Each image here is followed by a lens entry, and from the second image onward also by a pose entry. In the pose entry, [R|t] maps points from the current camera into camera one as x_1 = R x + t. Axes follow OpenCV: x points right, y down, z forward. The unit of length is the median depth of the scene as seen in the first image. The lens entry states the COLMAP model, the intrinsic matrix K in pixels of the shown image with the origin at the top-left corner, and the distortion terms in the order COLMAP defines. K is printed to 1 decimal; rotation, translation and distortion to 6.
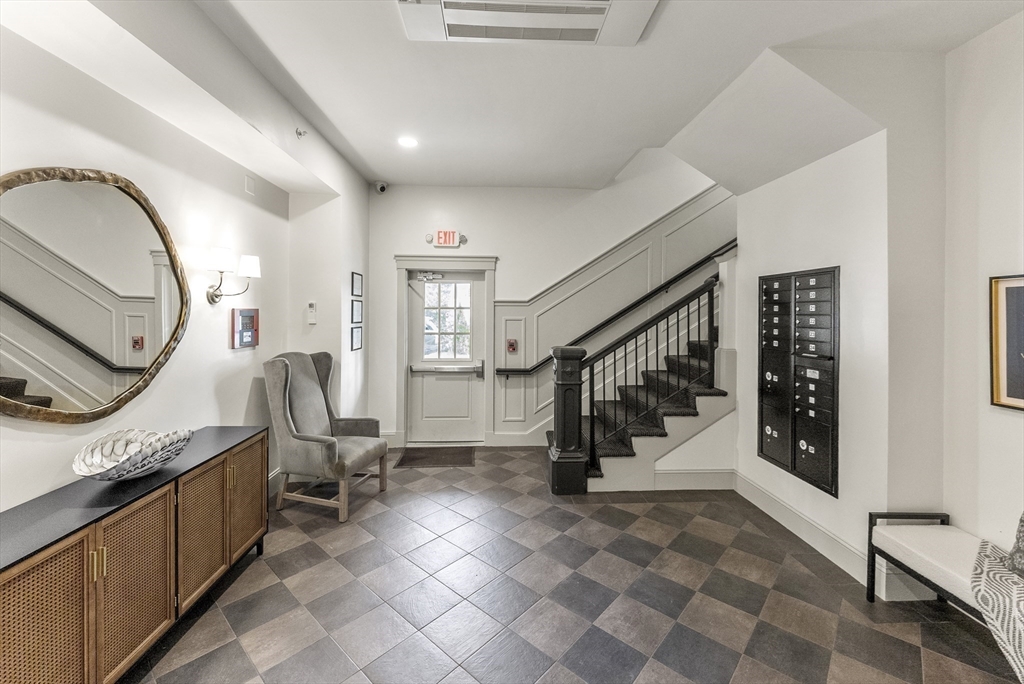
lens RADIAL K [[419.8, 0, 506.9], [0, 419.8, 311.2], [0, 0, 1]] dist [-0.002517, -0.000016]
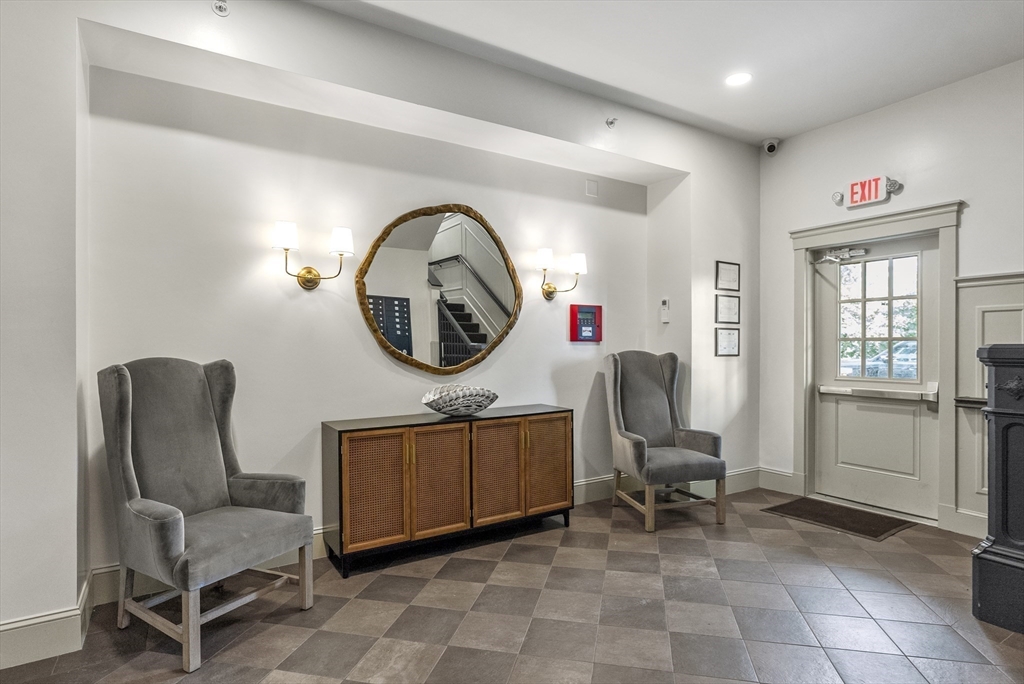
lens RADIAL K [[534.0, 0, 512.4], [0, 534.0, 345.7], [0, 0, 1]] dist [-0.005028, -0.000351]
pose [[0.491063, -0.006964, -0.871096, 0.381611], [0.002919, 0.999976, -0.006349, 0.086438], [0.871119, 0.000575, 0.491071, 0.142630]]
